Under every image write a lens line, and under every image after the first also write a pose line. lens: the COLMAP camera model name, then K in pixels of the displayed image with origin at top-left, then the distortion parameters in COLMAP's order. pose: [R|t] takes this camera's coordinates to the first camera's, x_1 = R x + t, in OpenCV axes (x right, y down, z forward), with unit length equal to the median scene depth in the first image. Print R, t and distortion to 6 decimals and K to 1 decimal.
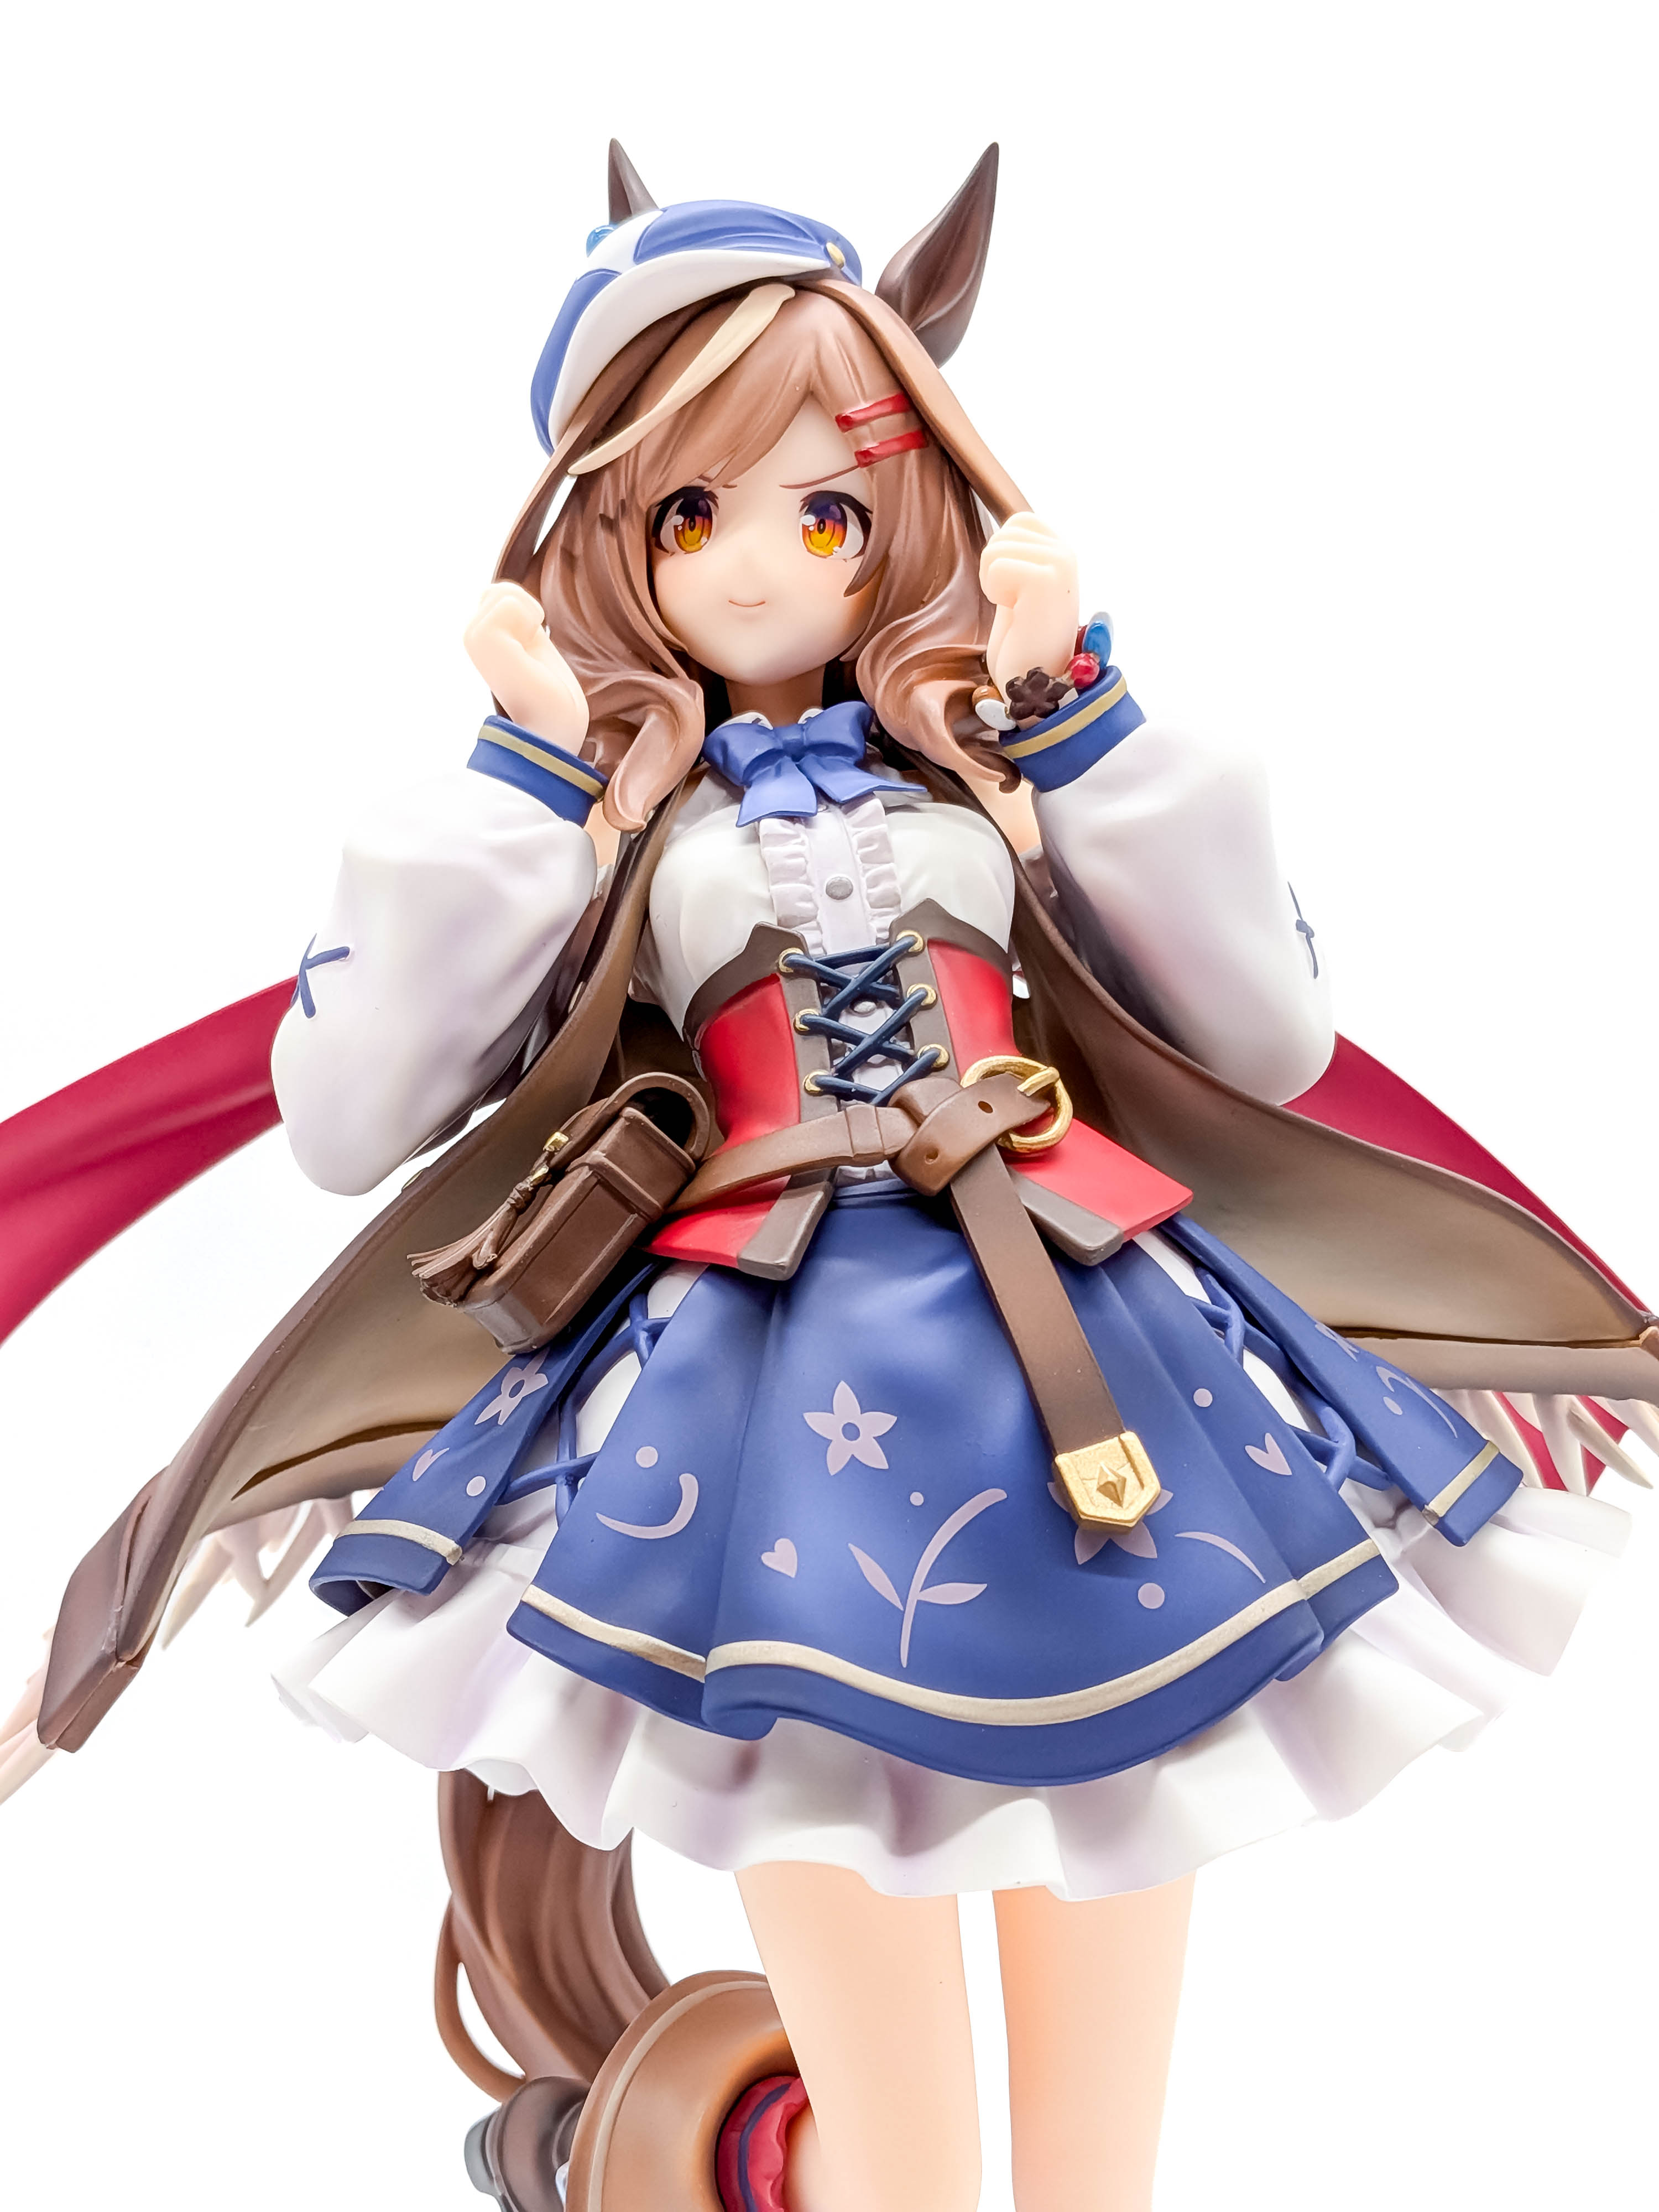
lens RADIAL K [[3271.2, 0, 761.3], [0, 3271.2, 1146.9], [0, 0, 1]] dist [0.080798, 0.000000]
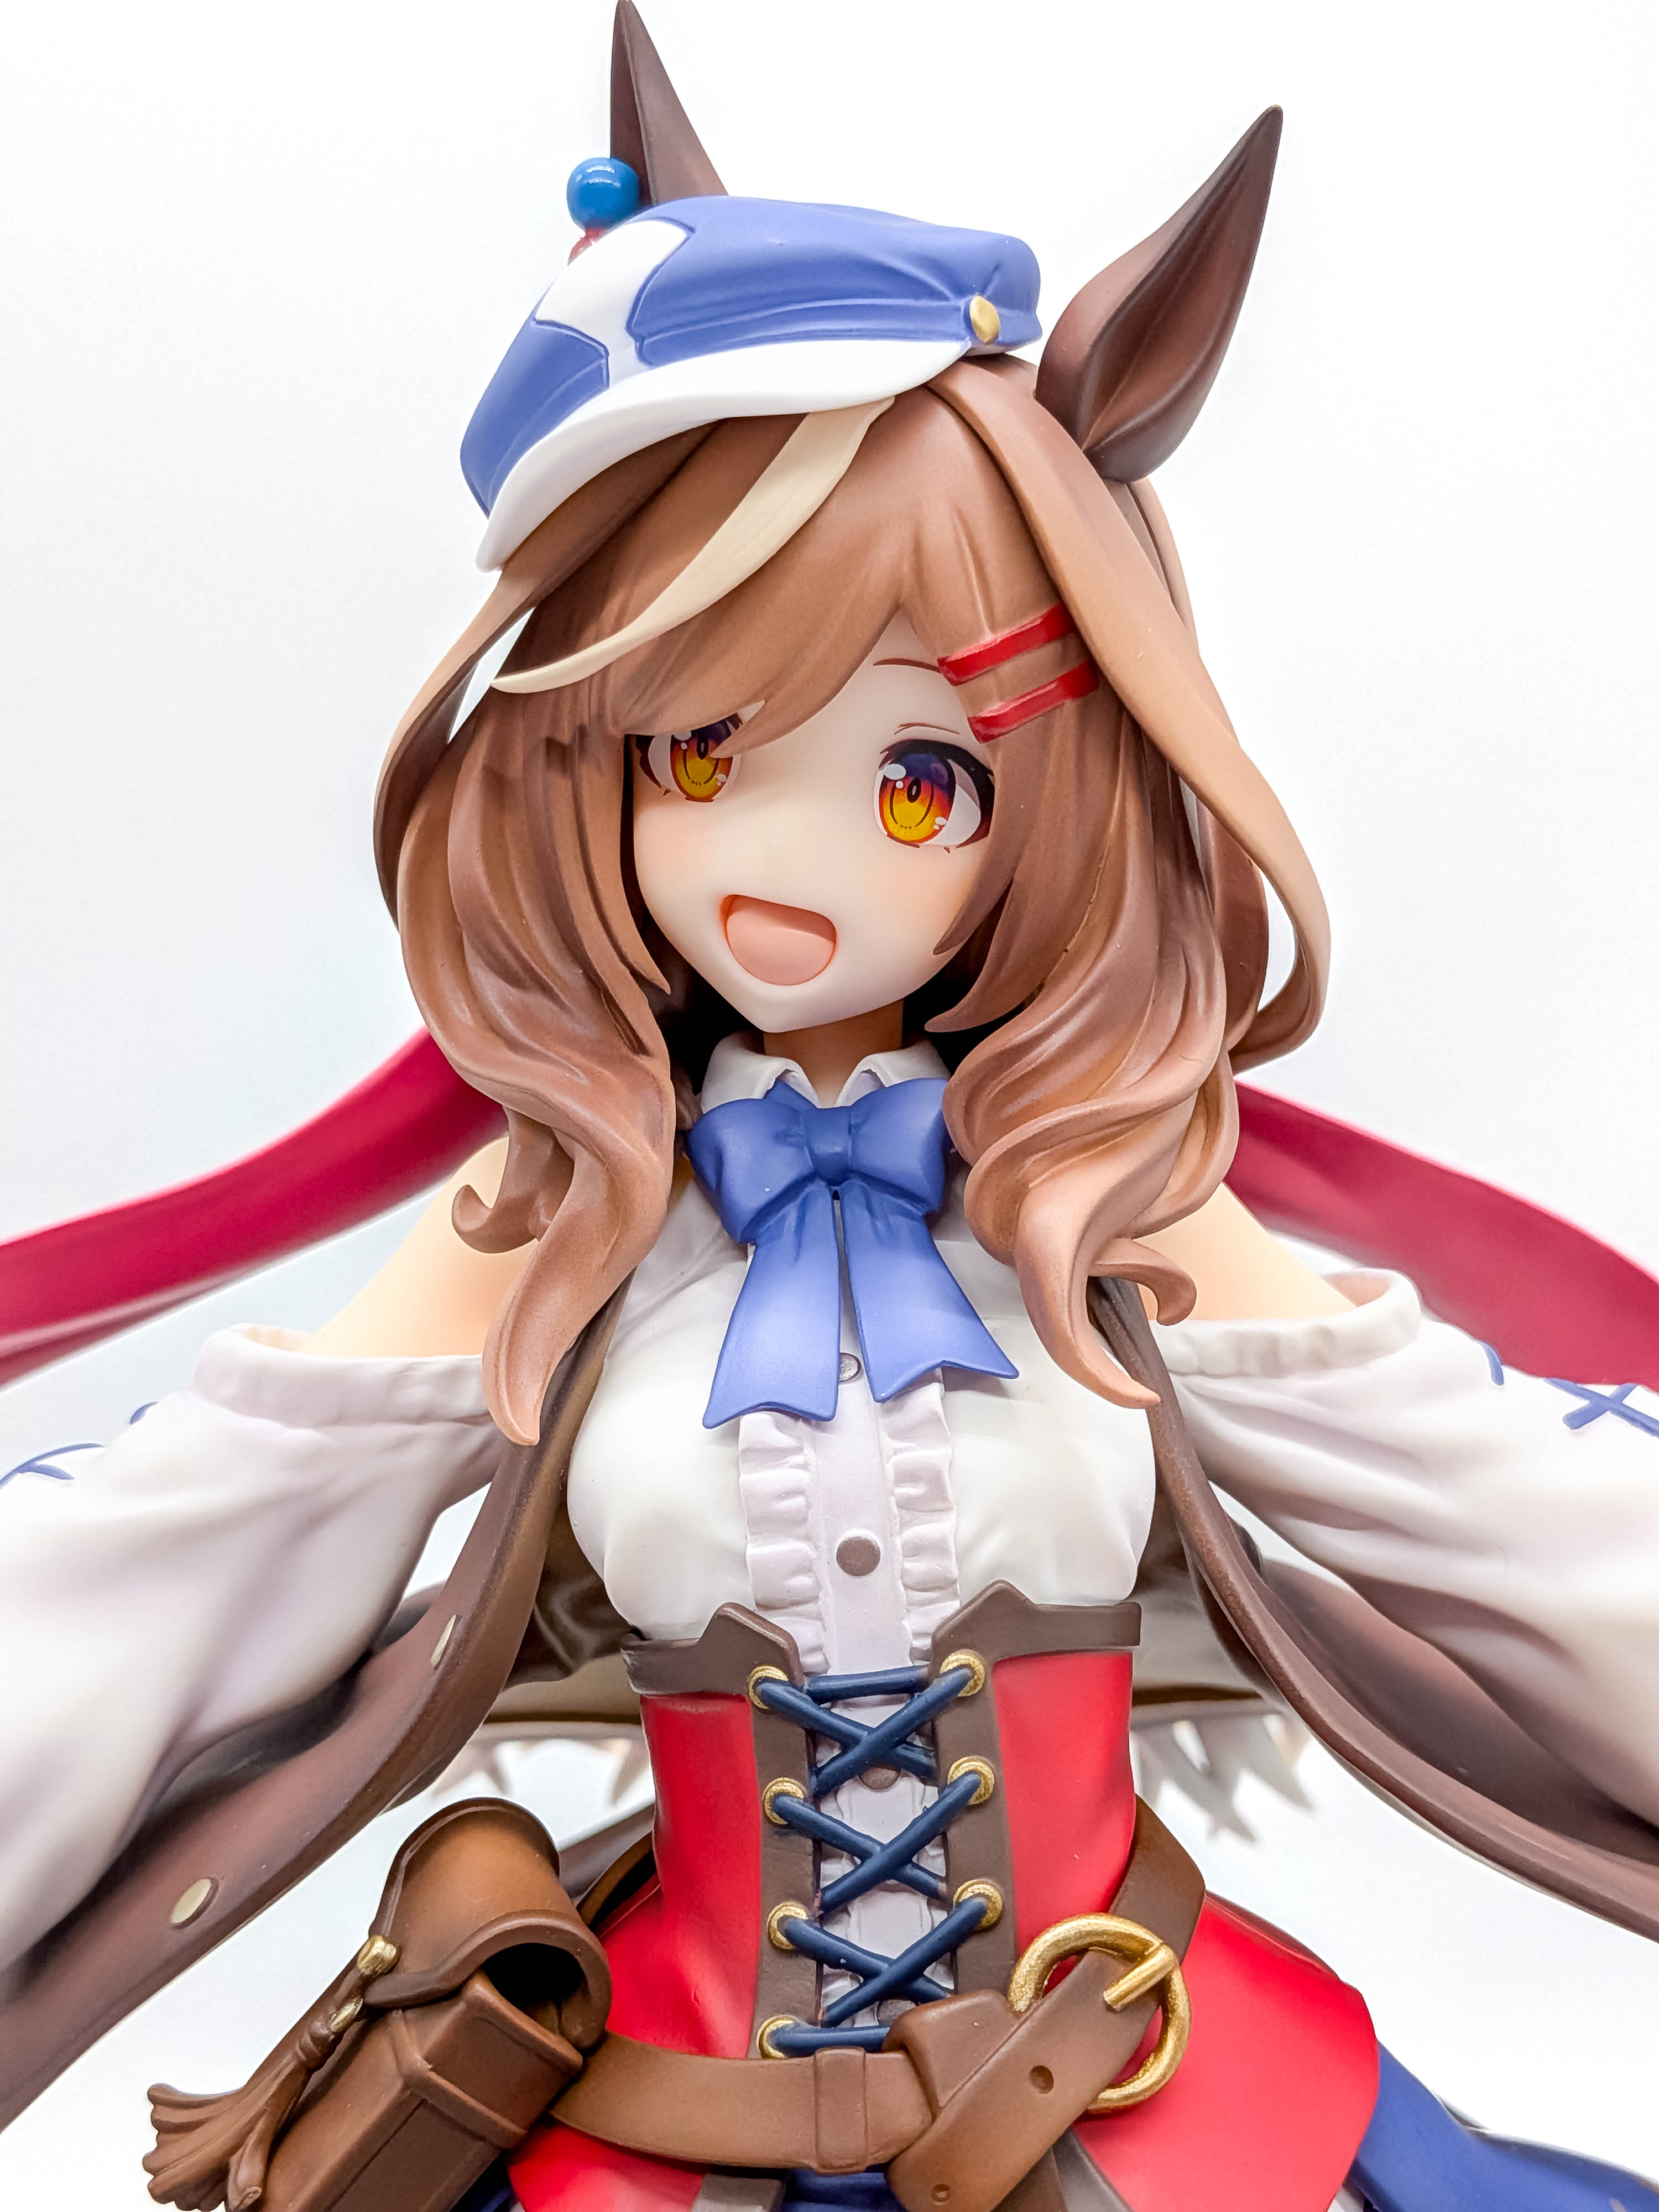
lens RADIAL K [[3271.2, 0, 940.3], [0, 3271.2, 1102.5], [0, 0, 1]] dist [0.080798, 0.000000]
pose [[0.996926, 0.072747, -0.029093, 0.052689], [-0.058840, 0.940348, 0.335087, -0.379075], [0.051734, -0.332345, 0.941738, 0.464661]]
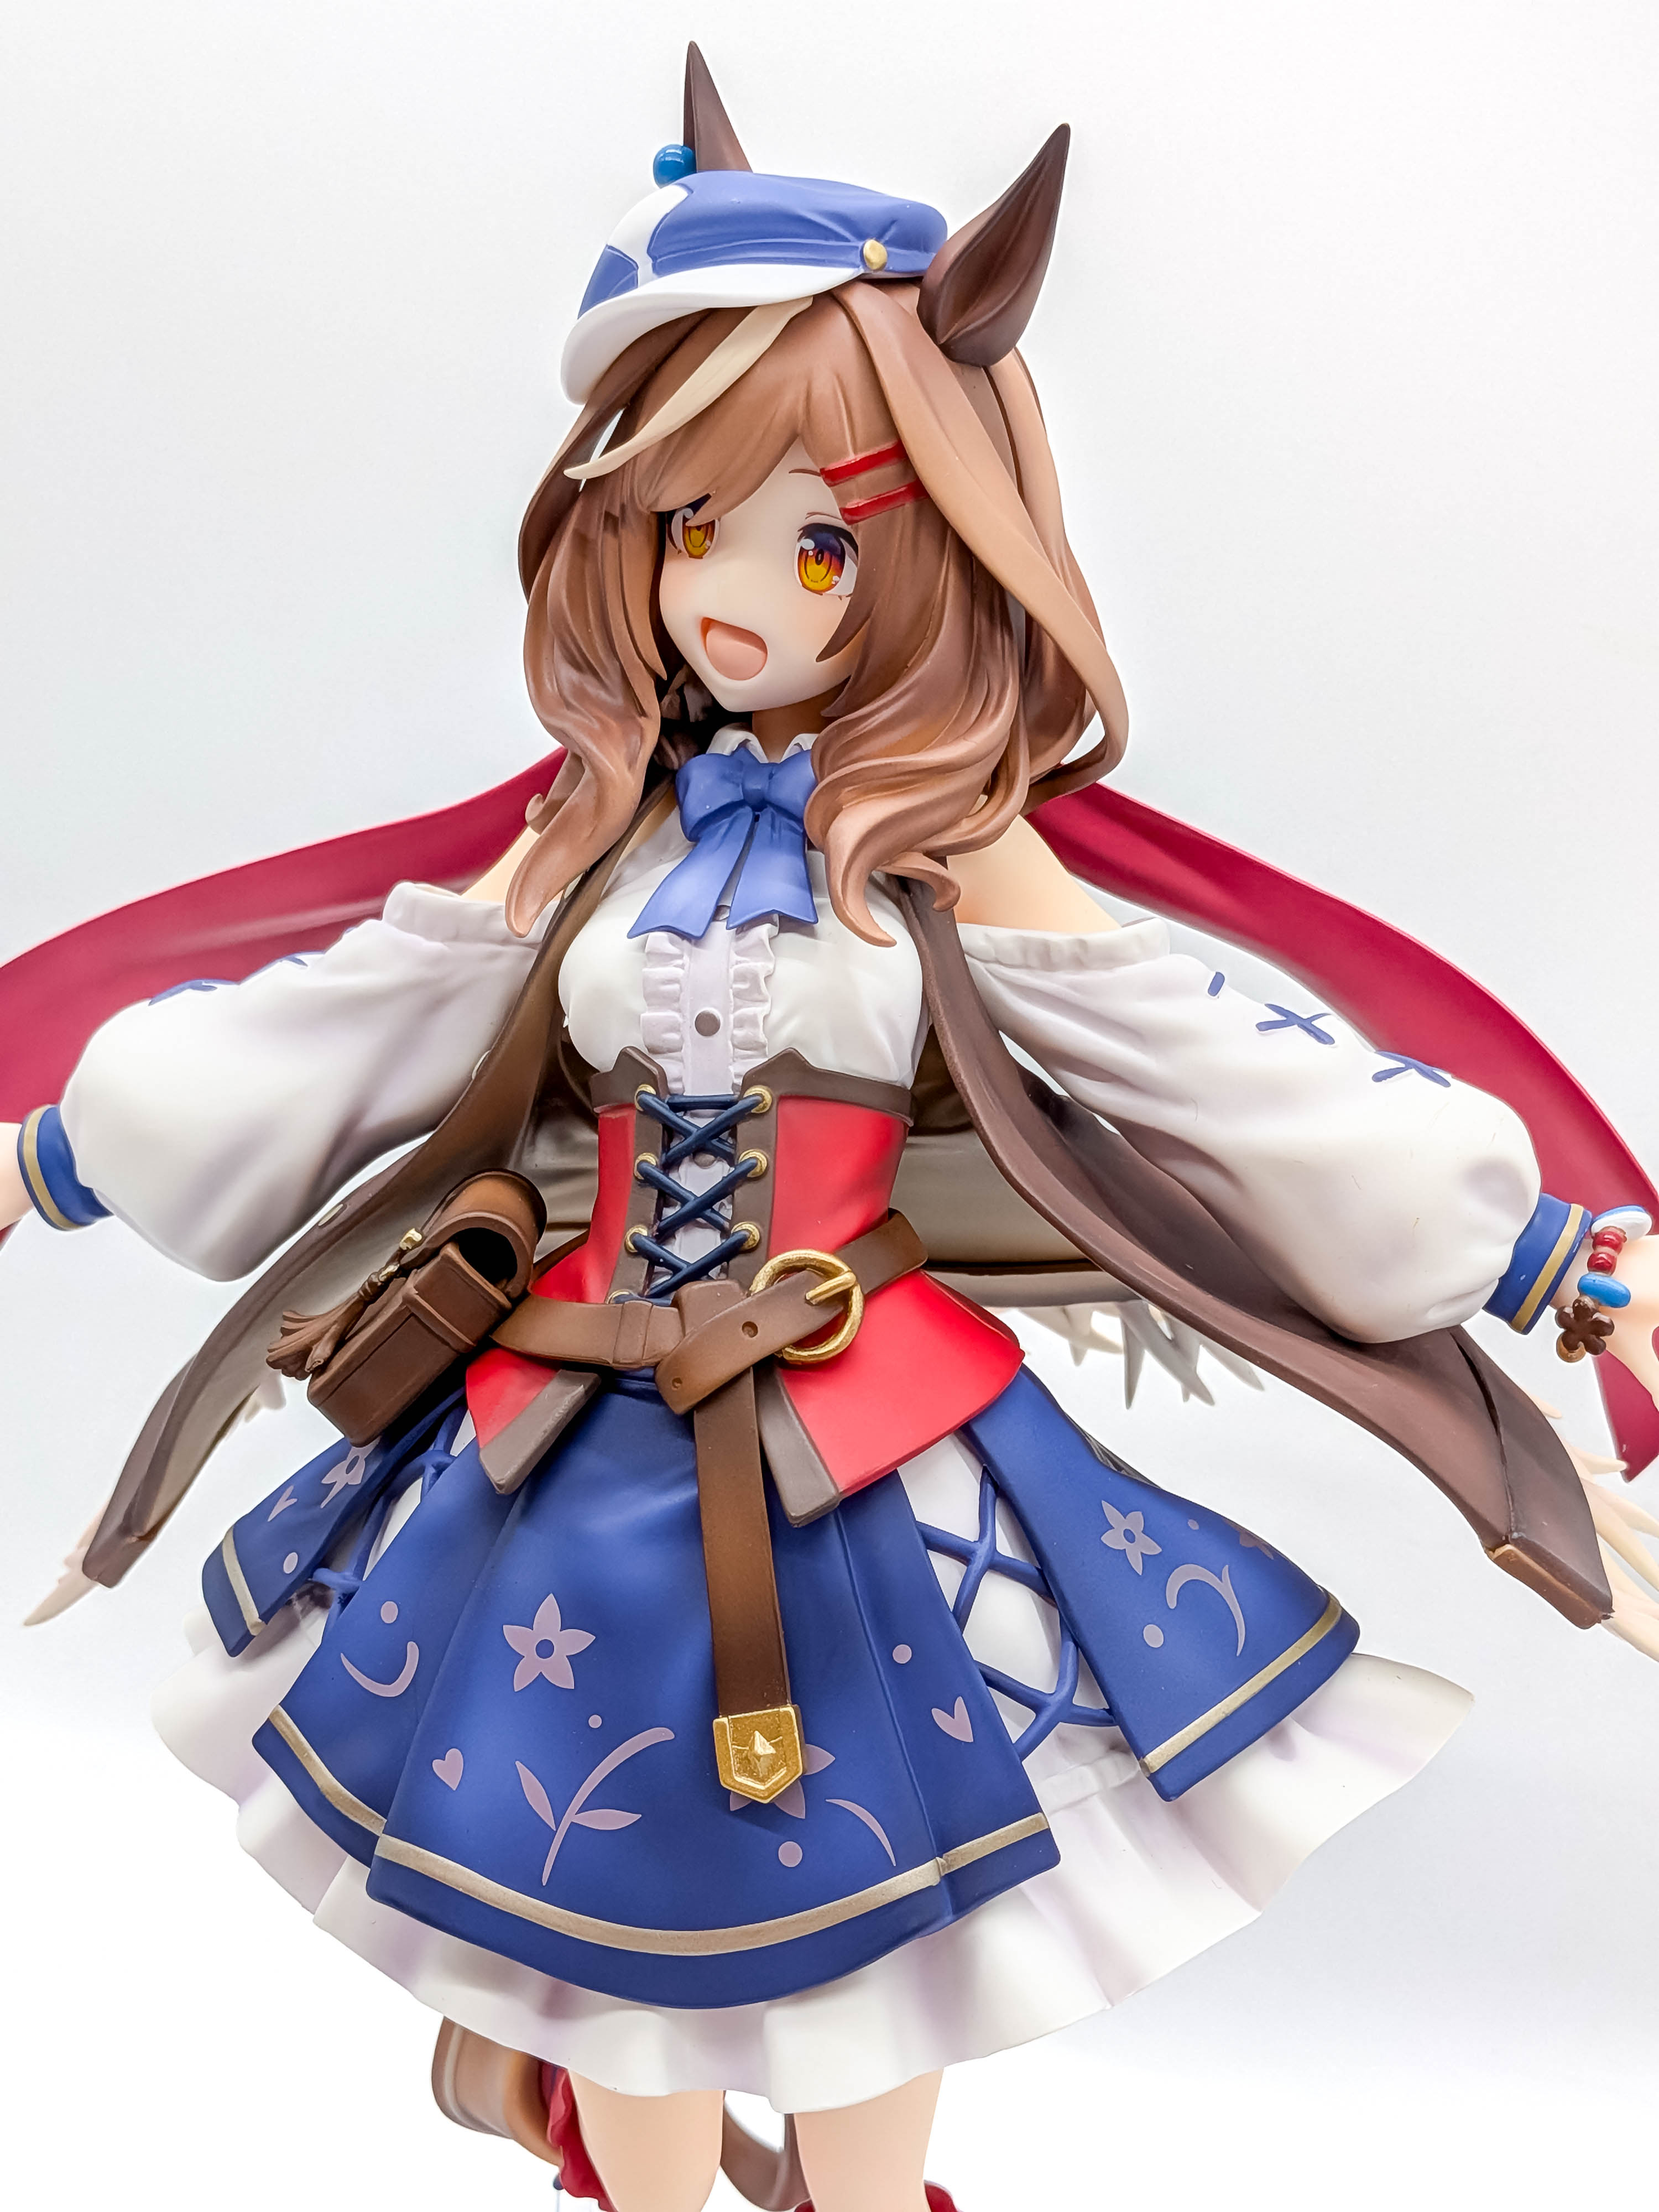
lens RADIAL K [[3271.2, 0, 936.4], [0, 3271.2, 1102.3], [0, 0, 1]] dist [0.080798, 0.000000]
pose [[0.949442, 0.169276, -0.264395, 0.367664], [-0.065341, 0.930286, 0.360968, -0.433036], [0.307067, -0.325443, 0.894314, 0.132997]]
